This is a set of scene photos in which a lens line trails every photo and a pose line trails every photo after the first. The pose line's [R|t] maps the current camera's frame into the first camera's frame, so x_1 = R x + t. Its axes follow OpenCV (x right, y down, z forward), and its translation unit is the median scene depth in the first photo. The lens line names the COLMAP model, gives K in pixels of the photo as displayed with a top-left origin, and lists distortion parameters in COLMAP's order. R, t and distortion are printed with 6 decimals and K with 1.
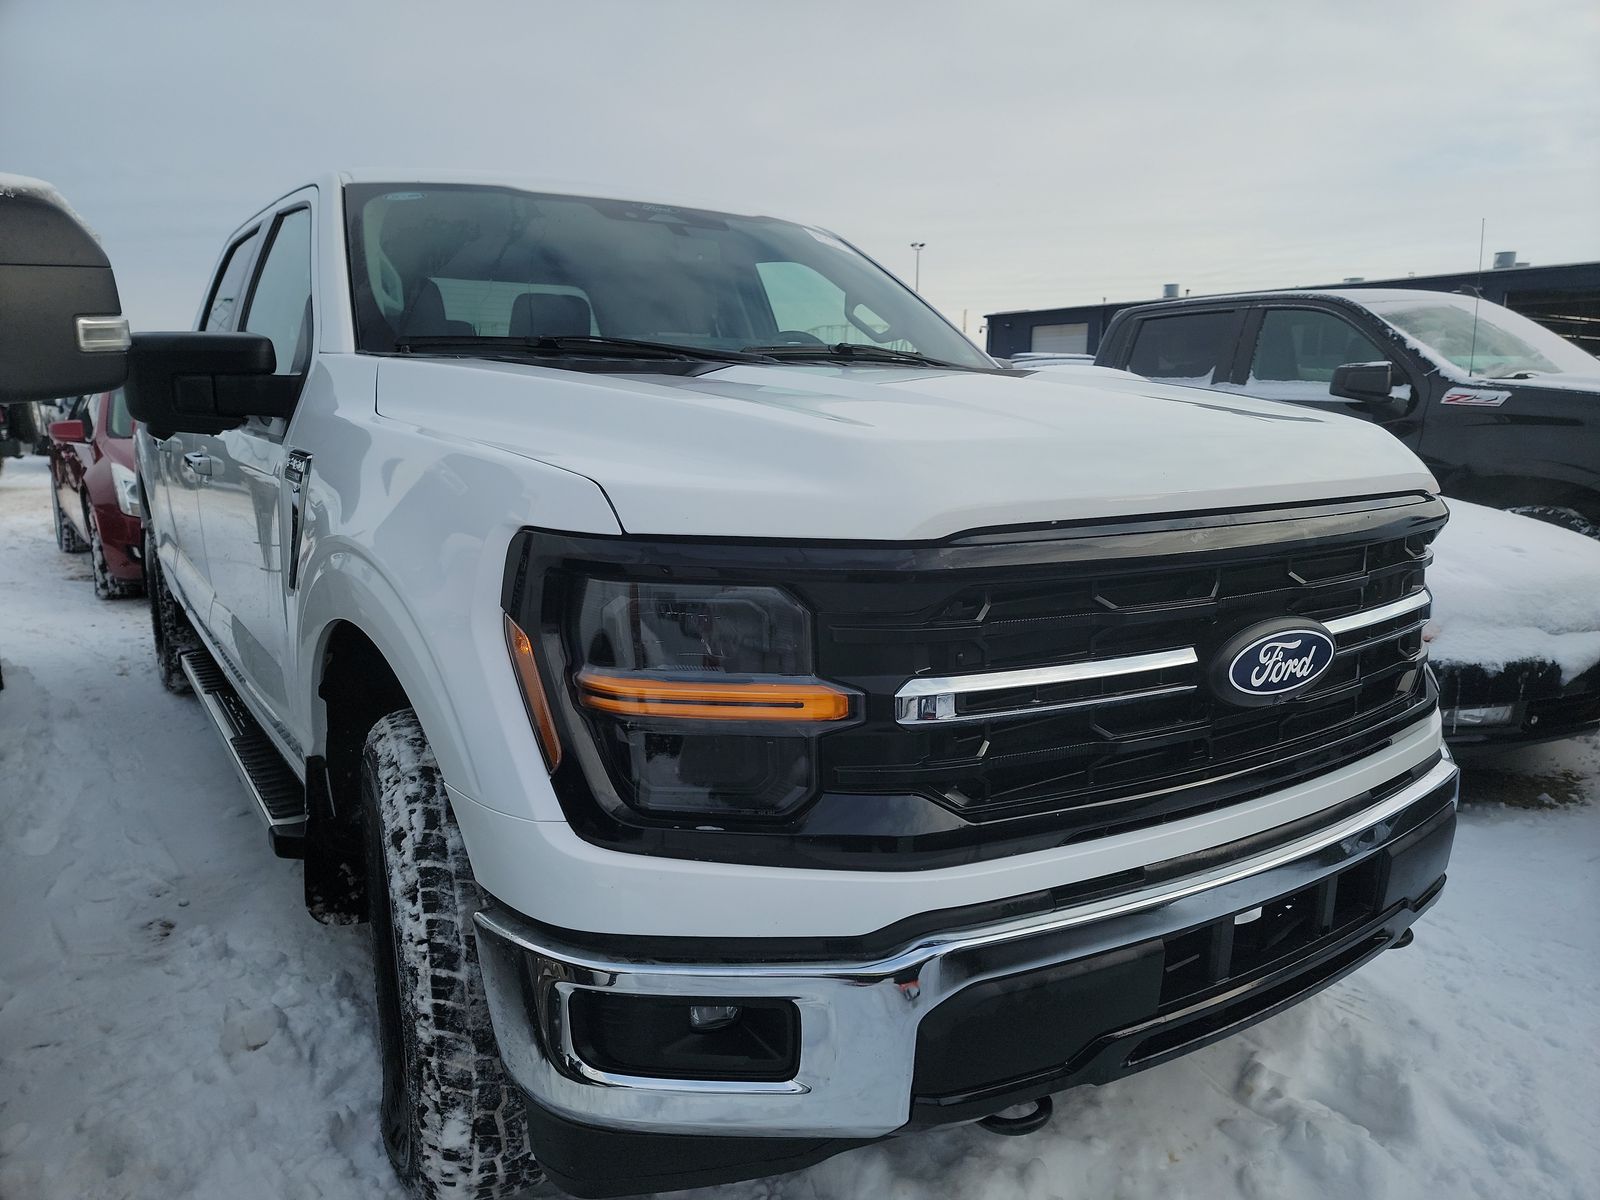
lens RADIAL K [[1088.3, 0, 811.4], [0, 1088.3, 585.2], [0, 0, 1]] dist [0.058139, -0.030110]
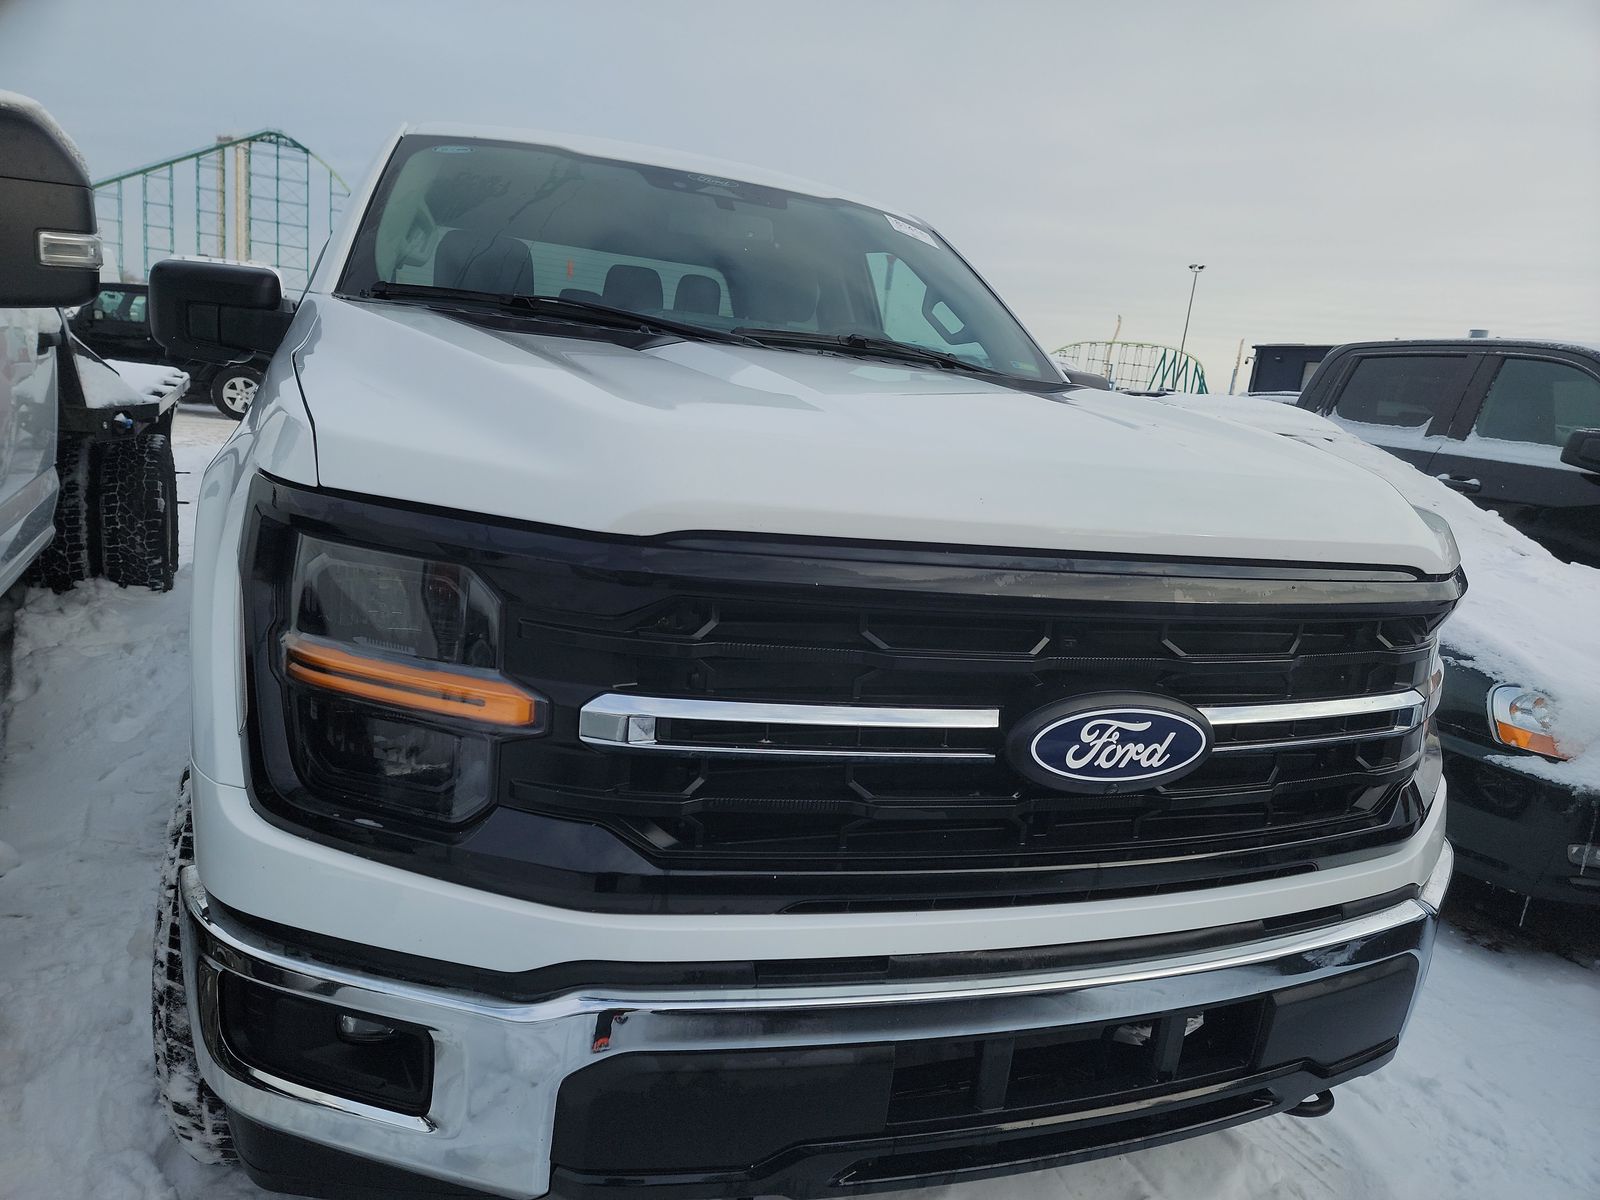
lens RADIAL K [[1088.3, 0, 803.1], [0, 1088.3, 596.0], [0, 0, 1]] dist [0.058139, -0.030110]
pose [[0.971737, 0.136242, -0.192783, 0.336844], [-0.135033, 0.990650, 0.019460, -0.024246], [0.193632, 0.007122, 0.981048, 0.147040]]
